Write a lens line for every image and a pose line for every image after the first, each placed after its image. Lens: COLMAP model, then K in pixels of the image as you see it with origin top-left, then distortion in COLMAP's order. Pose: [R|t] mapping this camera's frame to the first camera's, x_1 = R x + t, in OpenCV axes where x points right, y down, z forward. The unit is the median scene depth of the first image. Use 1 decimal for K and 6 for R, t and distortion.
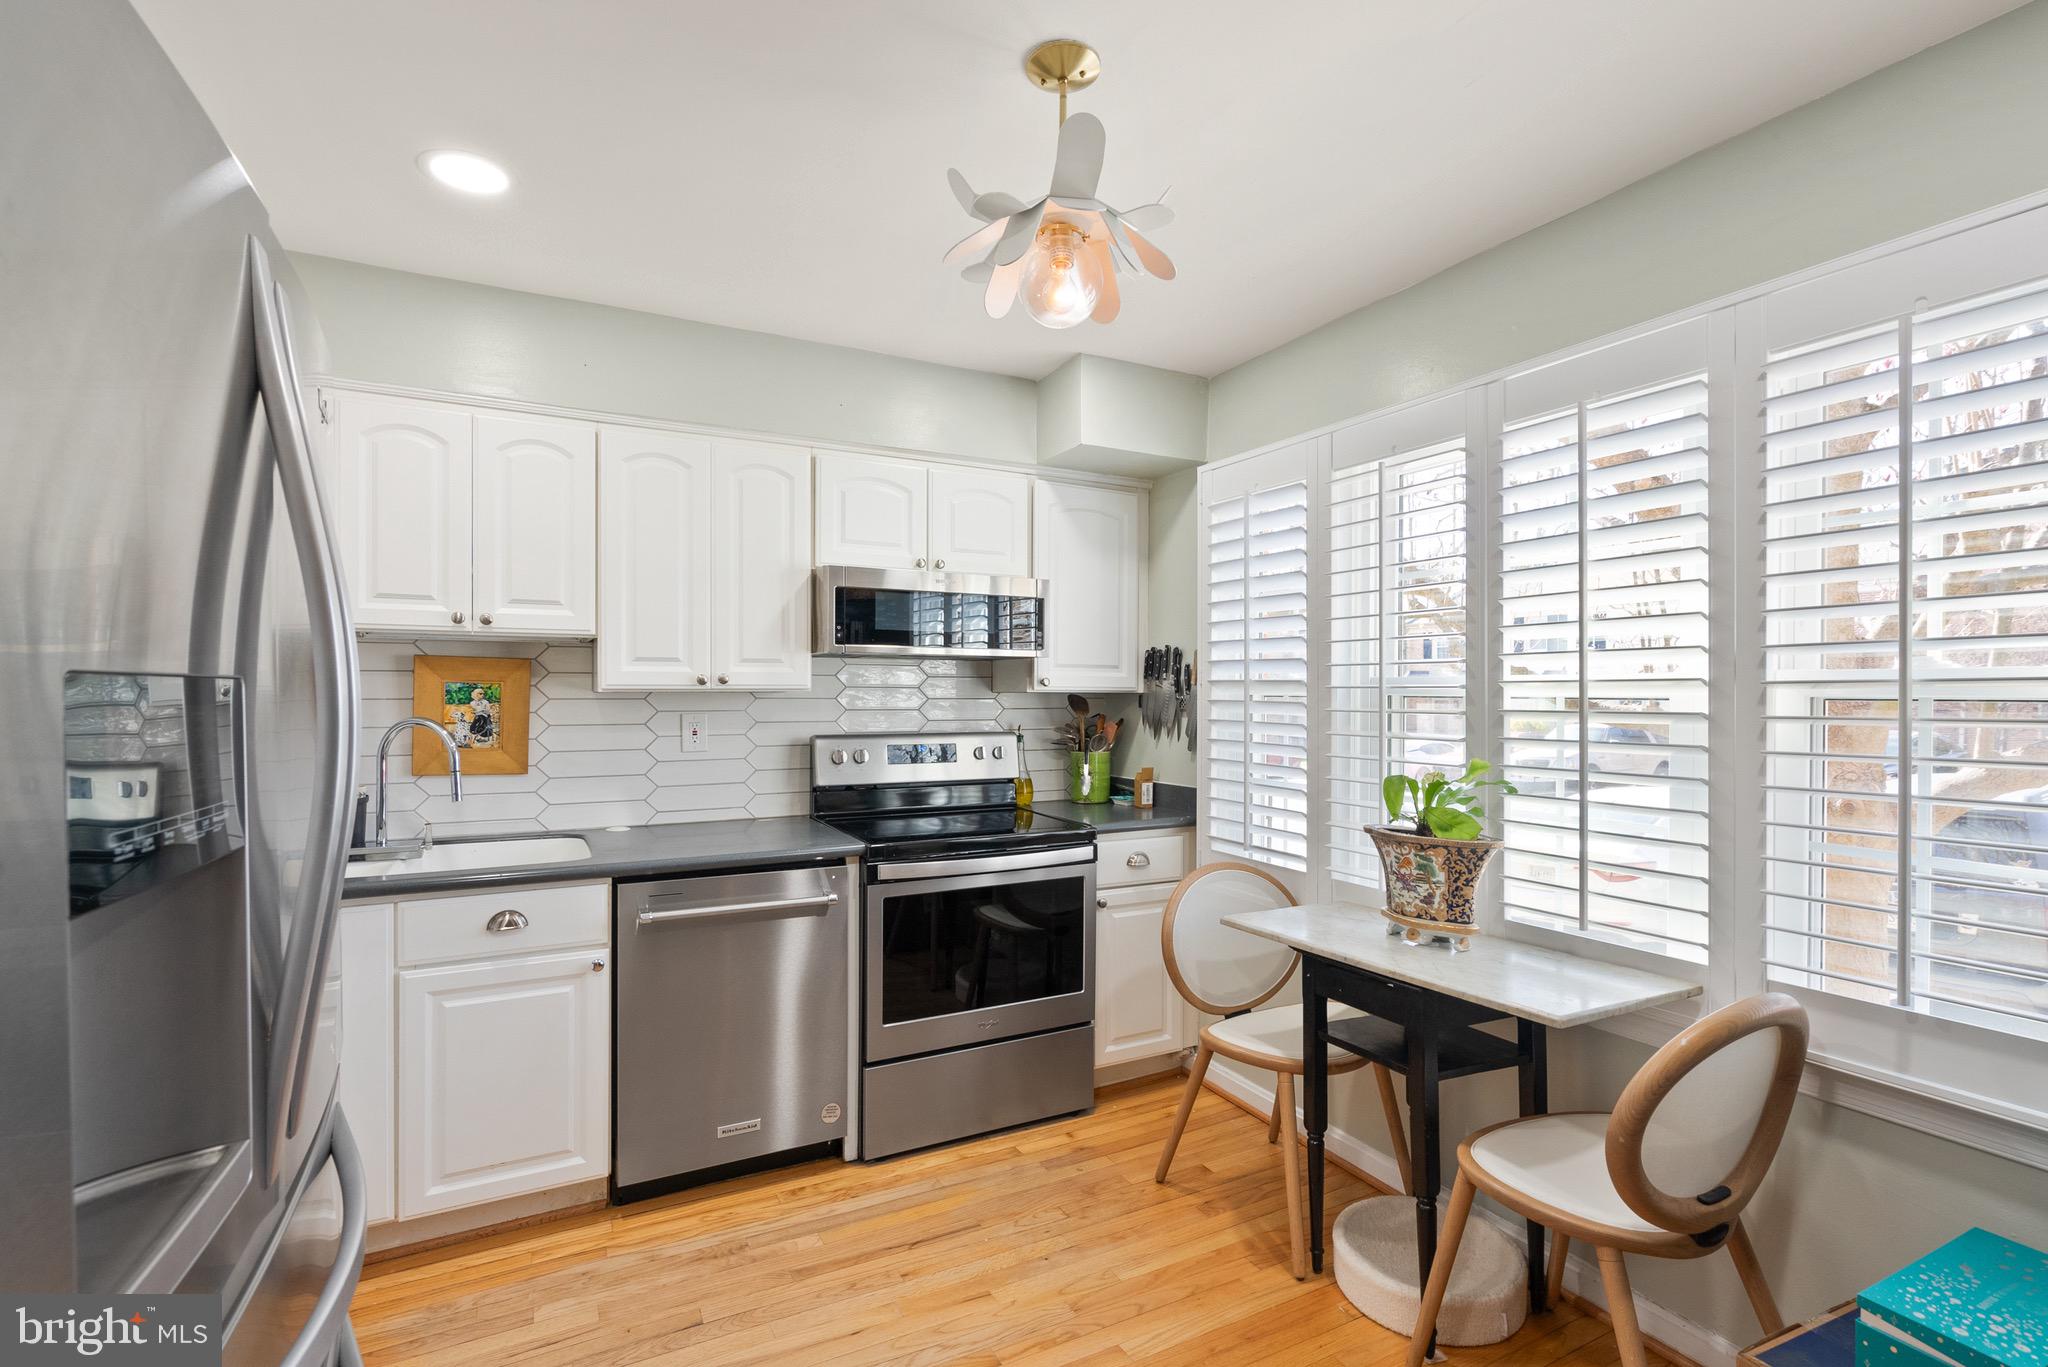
lens RADIAL K [[954.5, 0, 1019.1], [0, 954.5, 690.6], [0, 0, 1]] dist [-0.001545, 0.002738]
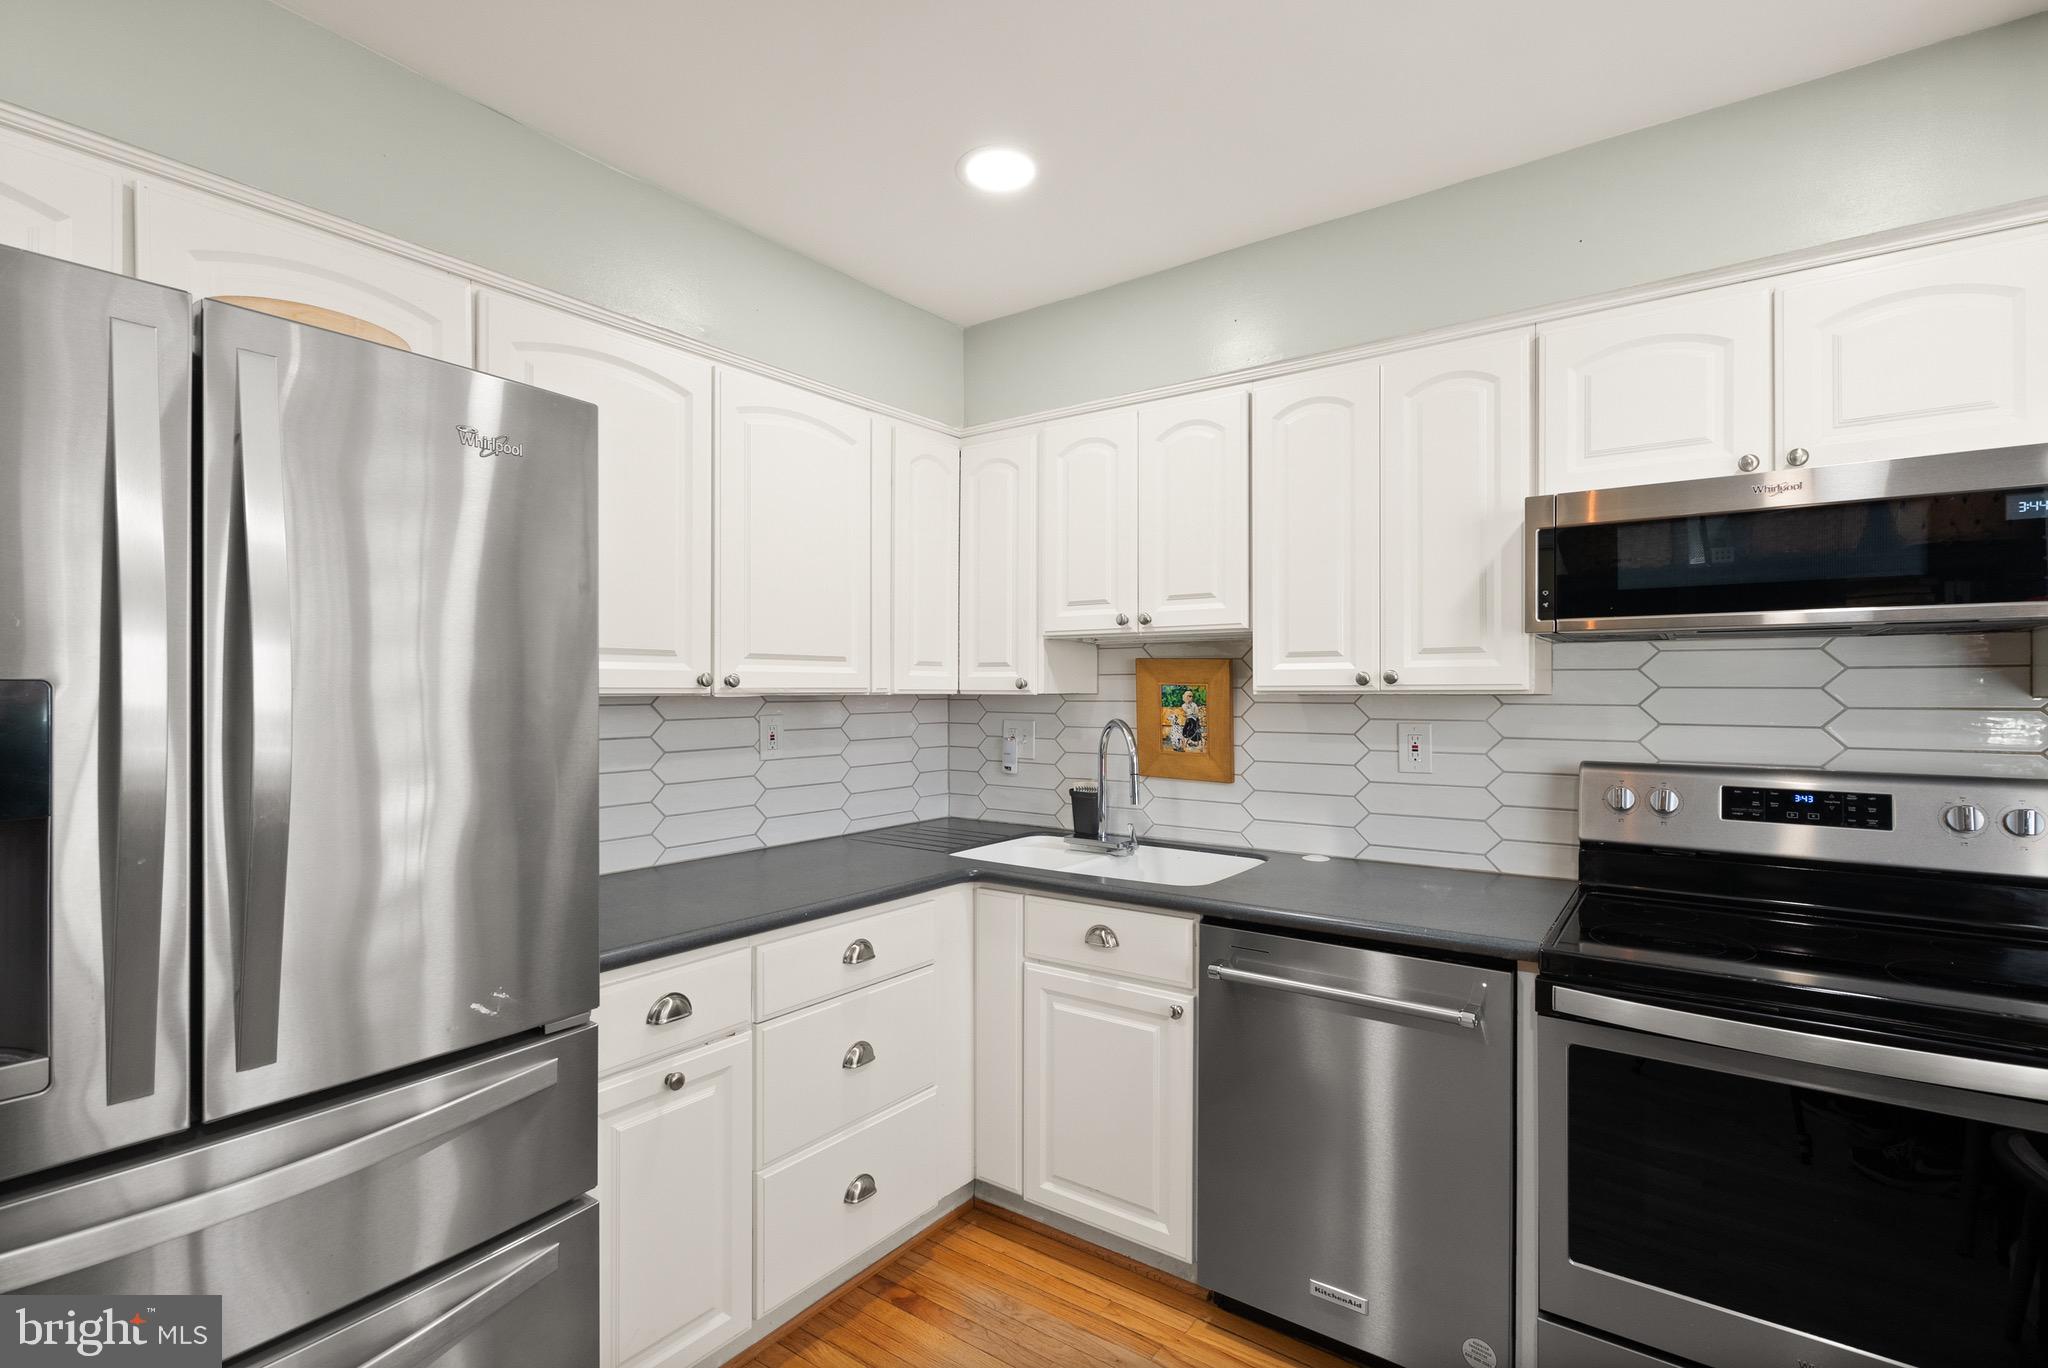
lens RADIAL K [[954.5, 0, 1023.2], [0, 954.5, 689.9], [0, 0, 1]] dist [-0.001545, 0.002738]
pose [[0.450132, -0.002640, -0.892958, 0.225642], [0.000596, 0.999996, -0.002657, -0.000740], [0.892962, 0.000664, 0.450132, 0.413505]]
